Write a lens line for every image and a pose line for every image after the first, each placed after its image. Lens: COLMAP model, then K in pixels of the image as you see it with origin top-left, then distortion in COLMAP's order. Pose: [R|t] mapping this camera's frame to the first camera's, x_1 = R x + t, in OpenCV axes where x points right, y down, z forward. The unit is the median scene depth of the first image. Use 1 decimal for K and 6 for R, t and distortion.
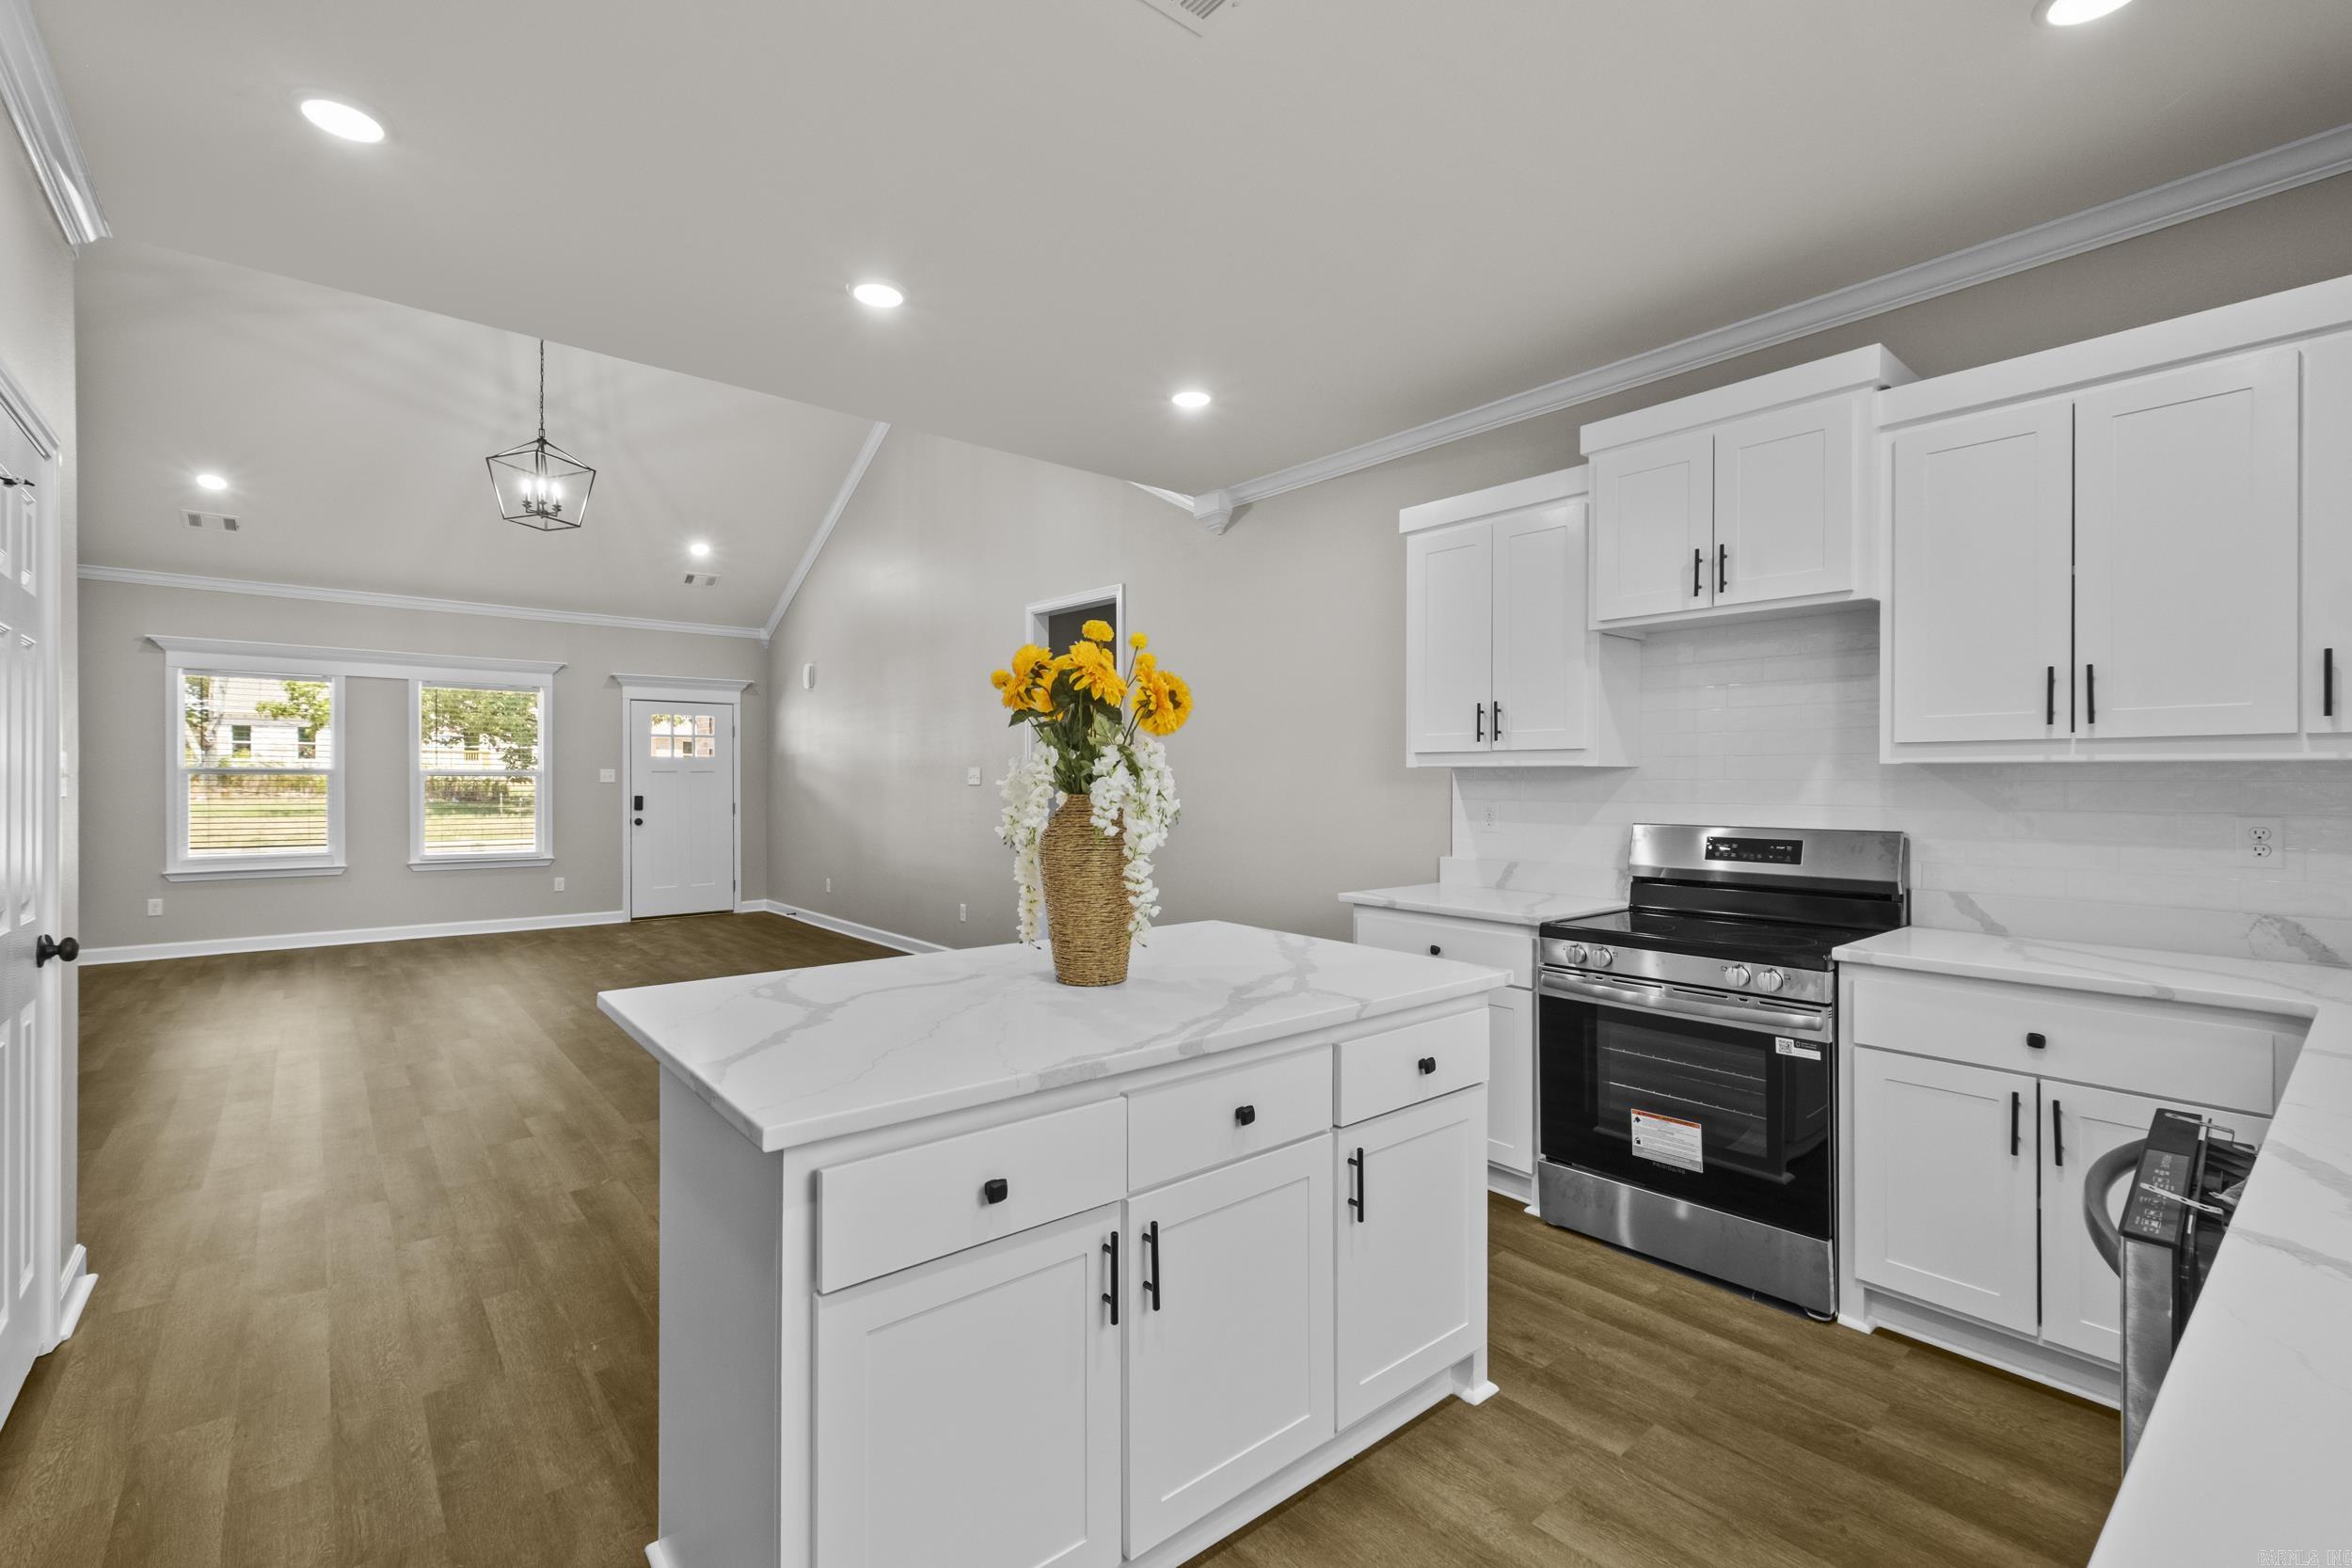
lens RADIAL K [[1010.8, 0, 1166.7], [0, 1010.8, 780.5], [0, 0, 1]] dist [0.004340, 0.000306]
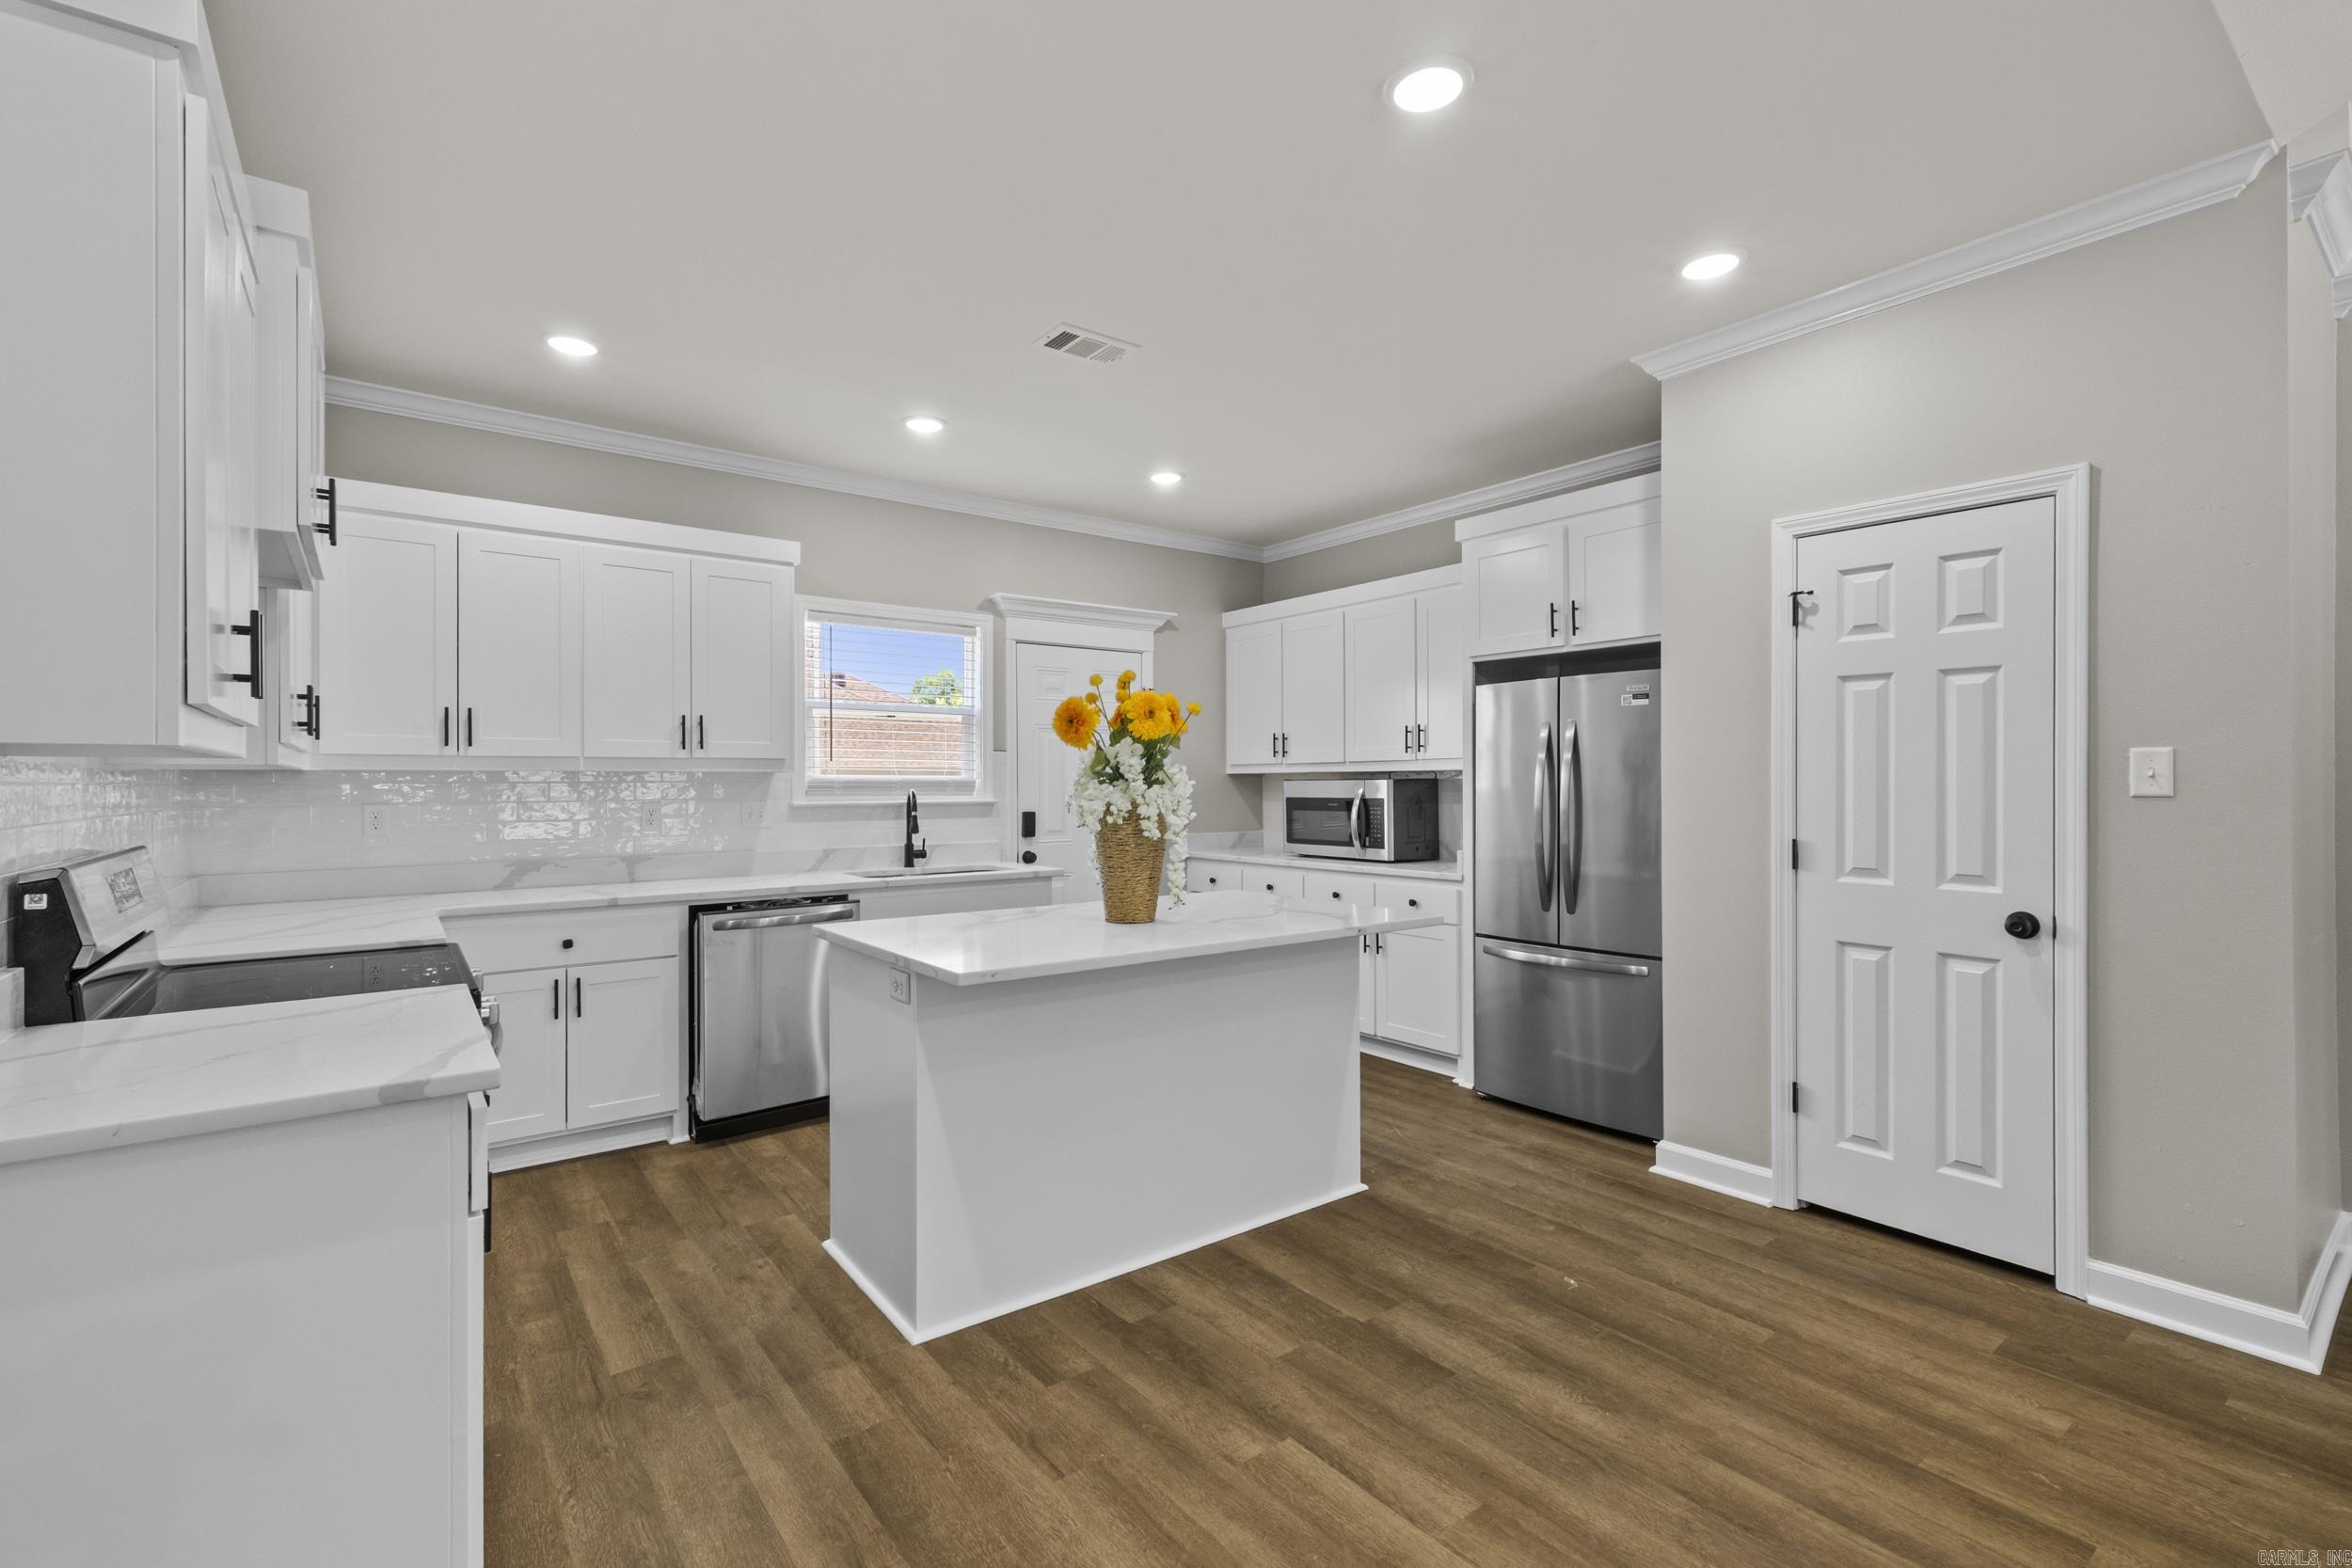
lens RADIAL K [[1010.8, 0, 1163.7], [0, 1010.8, 789.3], [0, 0, 1]] dist [0.004340, 0.000306]
pose [[-0.998876, 0.000749, 0.047394, -0.162550], [0.001174, 0.999959, 0.008938, -0.001577], [-0.047386, 0.008984, -0.998836, 2.089069]]
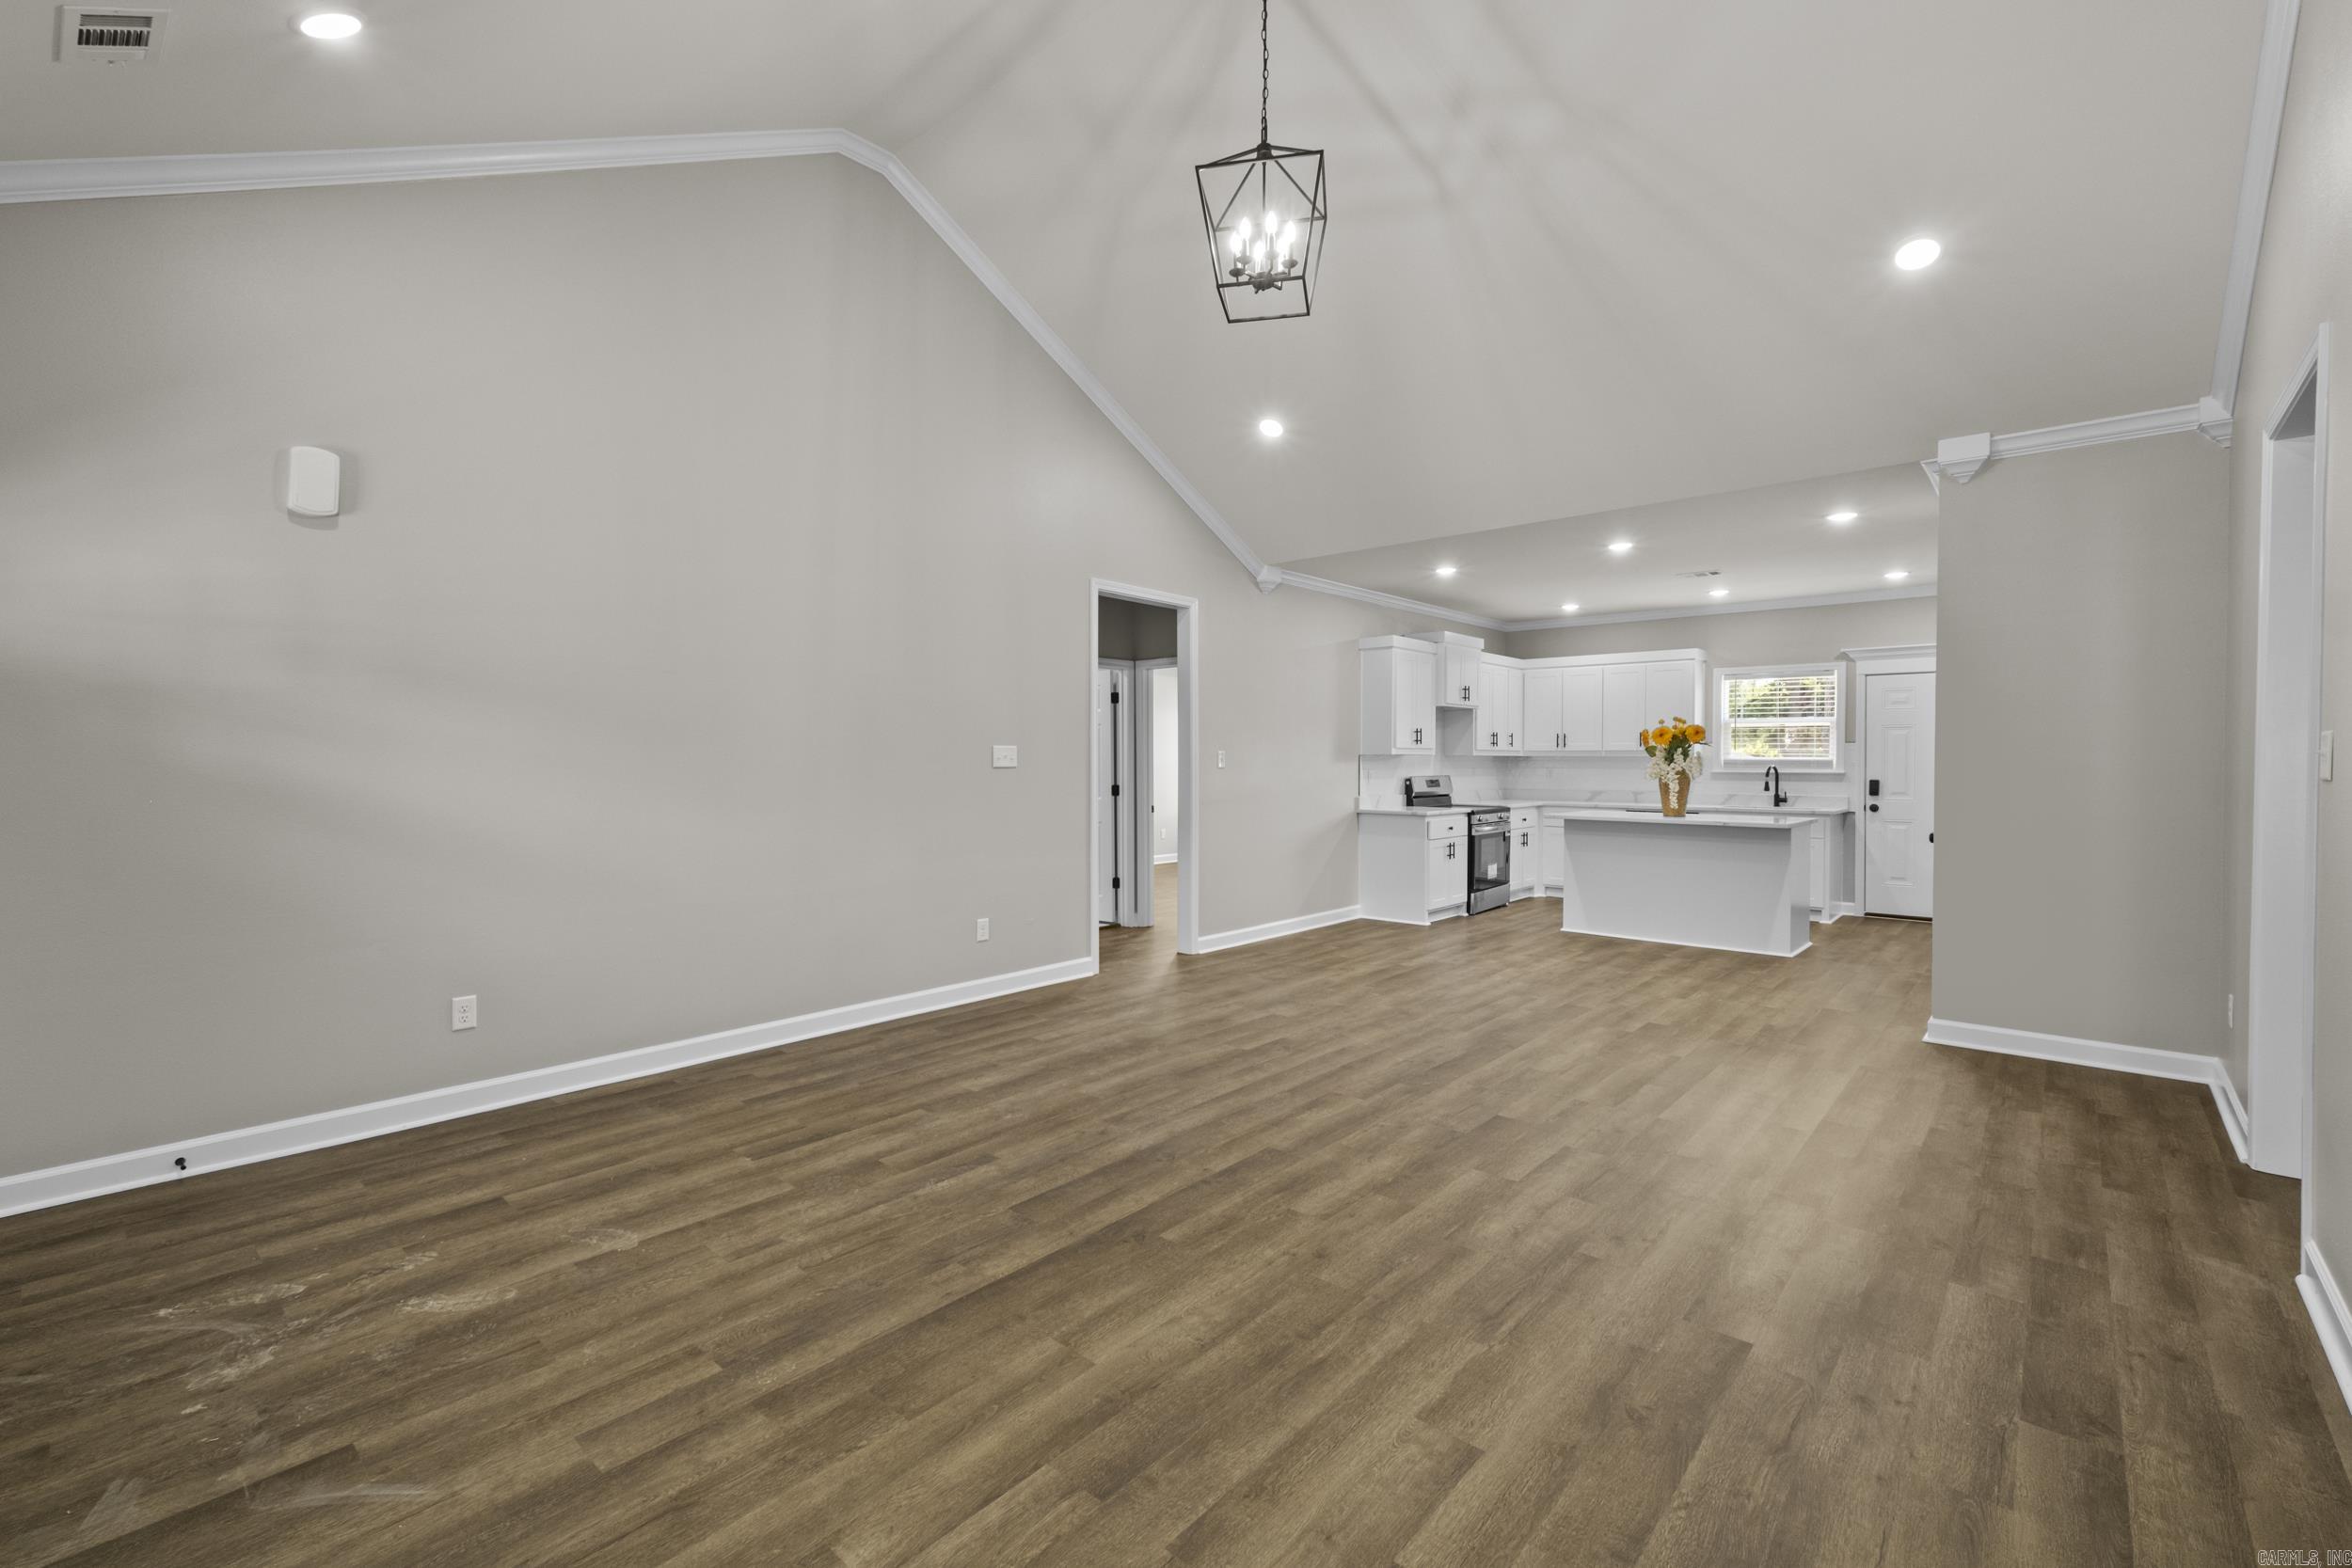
lens RADIAL K [[1010.8, 0, 1165.6], [0, 1010.8, 776.0], [0, 0, 1]] dist [0.004340, 0.000306]
pose [[-0.146303, -0.018436, 0.989068, -2.939788], [-0.000776, 0.999828, 0.018522, -0.010702], [-0.989240, 0.001942, -0.146292, 2.877049]]
